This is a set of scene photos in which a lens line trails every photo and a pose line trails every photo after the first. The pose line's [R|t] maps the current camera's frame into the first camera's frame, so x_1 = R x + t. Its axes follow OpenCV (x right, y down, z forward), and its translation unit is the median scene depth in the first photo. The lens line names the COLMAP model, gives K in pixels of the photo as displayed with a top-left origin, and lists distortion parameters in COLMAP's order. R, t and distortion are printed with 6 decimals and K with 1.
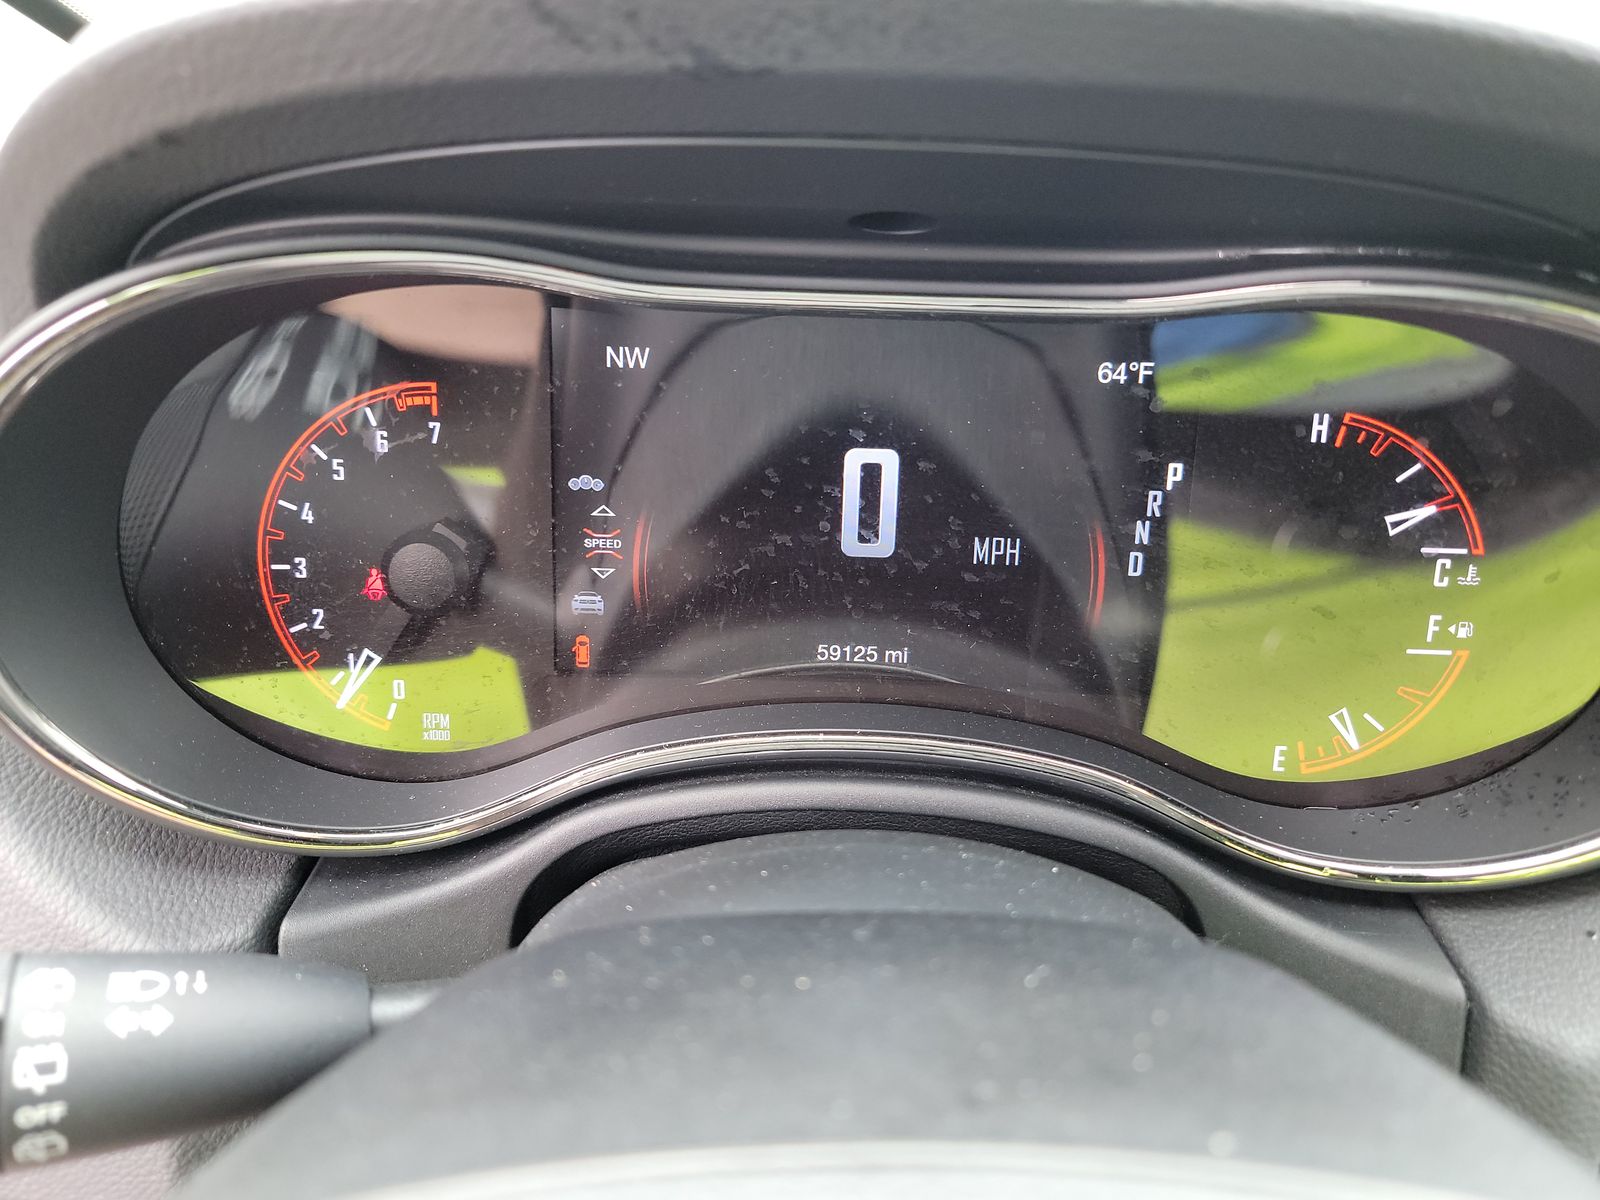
lens RADIAL K [[1101.3, 0, 799.2], [0, 1101.3, 600.2], [0, 0, 1]] dist [0.033848, -0.034749]
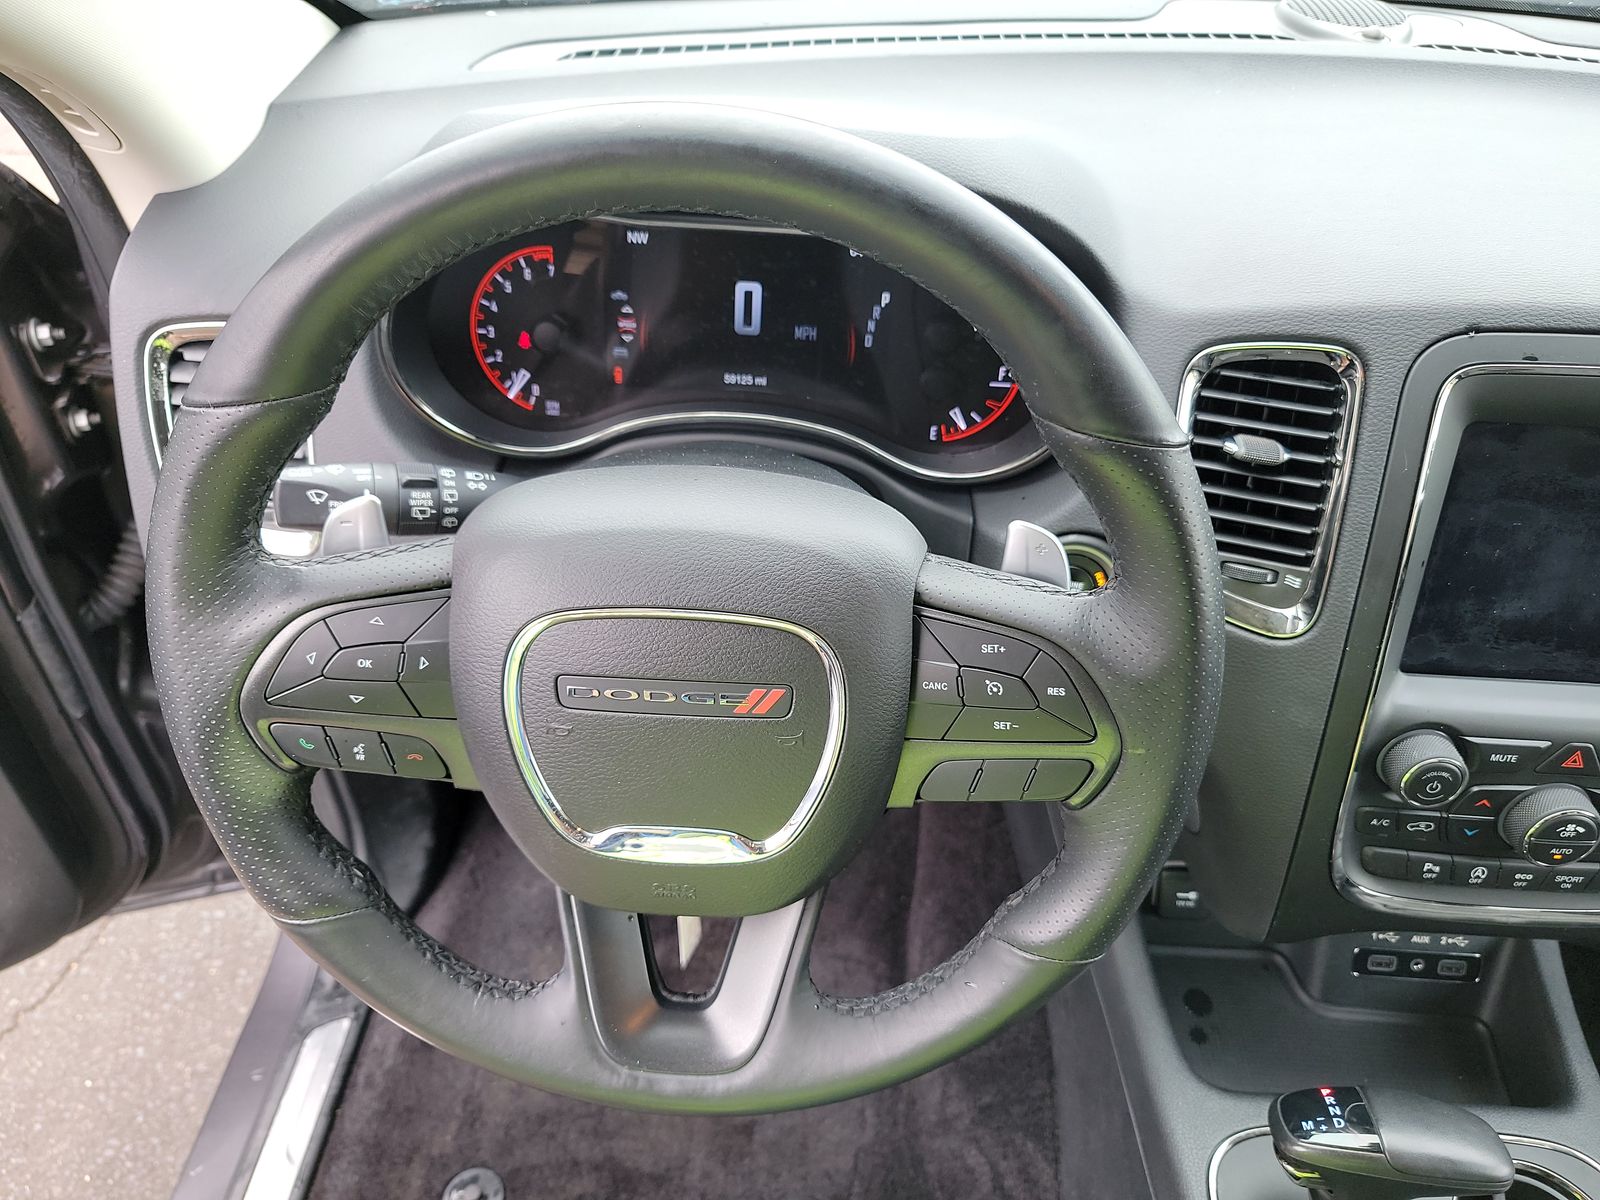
lens RADIAL K [[1101.3, 0, 789.7], [0, 1101.3, 603.0], [0, 0, 1]] dist [0.033848, -0.034749]
pose [[0.998731, 0.035134, -0.036095, 0.247024], [-0.026580, 0.976287, 0.214844, 0.009345], [0.042787, -0.213612, 0.975981, -1.264062]]
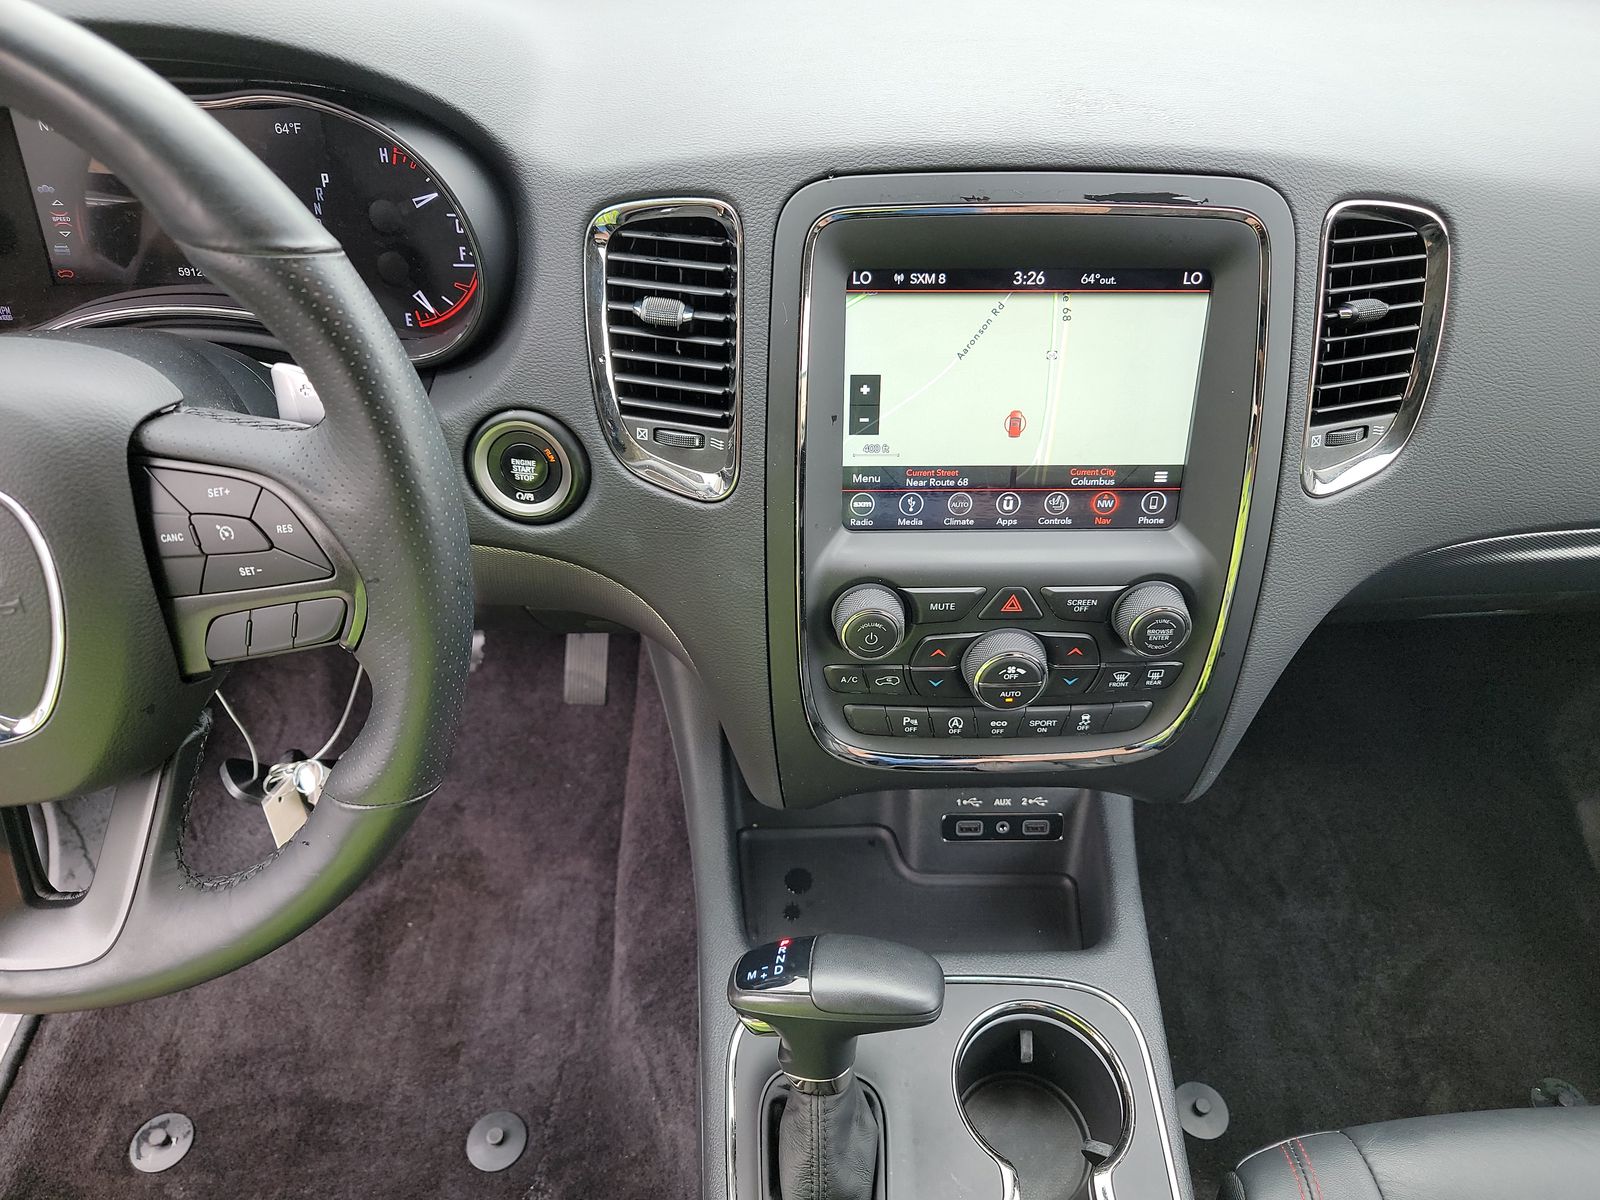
lens RADIAL K [[1101.3, 0, 799.4], [0, 1101.3, 595.8], [0, 0, 1]] dist [0.033848, -0.034749]
pose [[0.999450, -0.028391, 0.017123, 1.175417], [0.023169, 0.967499, 0.251811, 0.142757], [-0.023715, -0.251276, 0.967625, -1.265198]]
